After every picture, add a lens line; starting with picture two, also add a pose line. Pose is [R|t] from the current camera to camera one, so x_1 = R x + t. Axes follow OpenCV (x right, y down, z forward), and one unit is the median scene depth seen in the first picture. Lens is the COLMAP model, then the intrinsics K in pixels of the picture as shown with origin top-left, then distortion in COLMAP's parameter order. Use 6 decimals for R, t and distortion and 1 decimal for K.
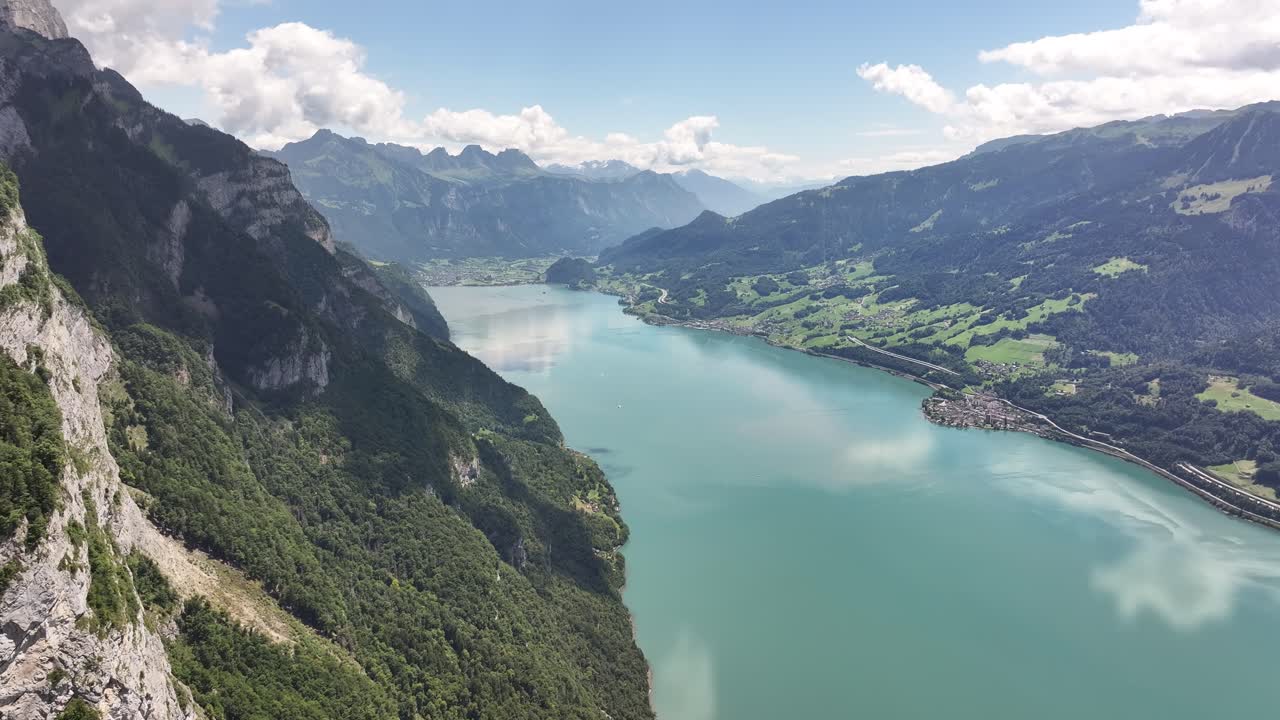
lens RADIAL K [[932.6, 0, 640.0], [0, 932.6, 360.0], [0, 0, 1]] dist [0.106249, -0.111036]
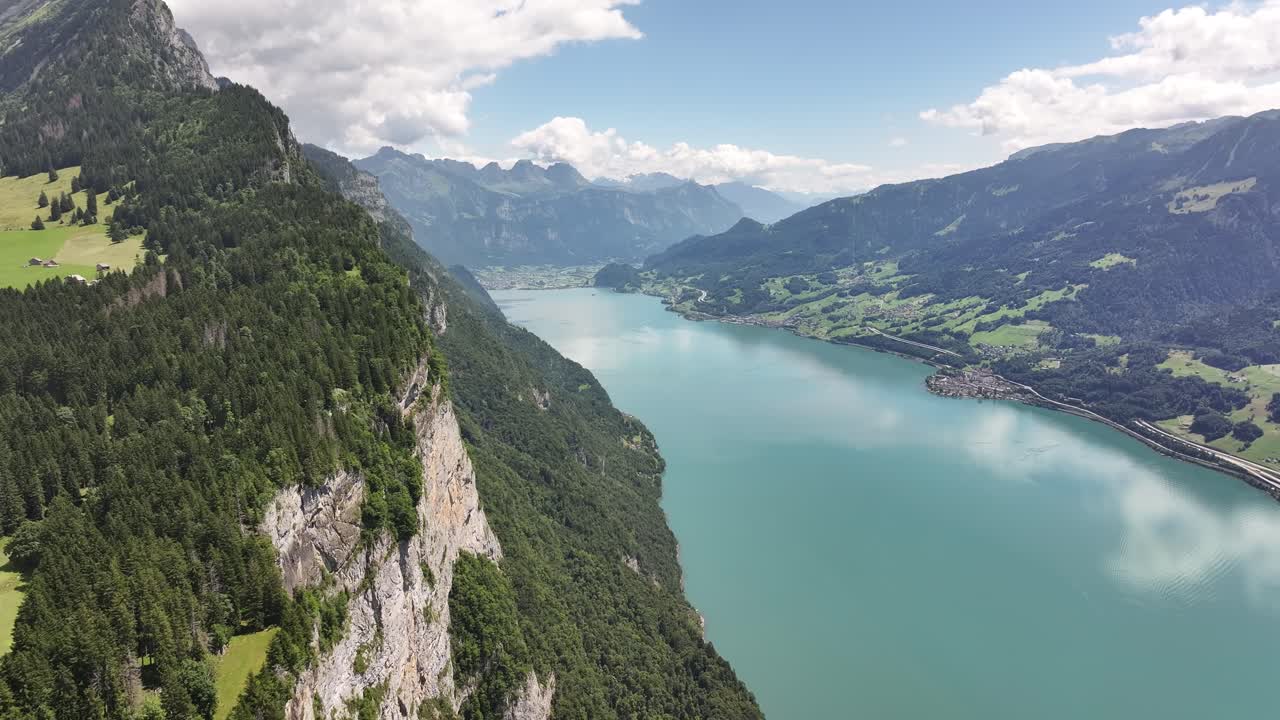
lens RADIAL K [[932.6, 0, 640.0], [0, 932.6, 360.0], [0, 0, 1]] dist [0.106249, -0.111036]
pose [[0.998800, -0.000720, -0.048966, 0.007491], [0.000067, 0.999911, -0.013355, 0.028601], [0.048971, 0.013336, 0.998711, -0.117567]]
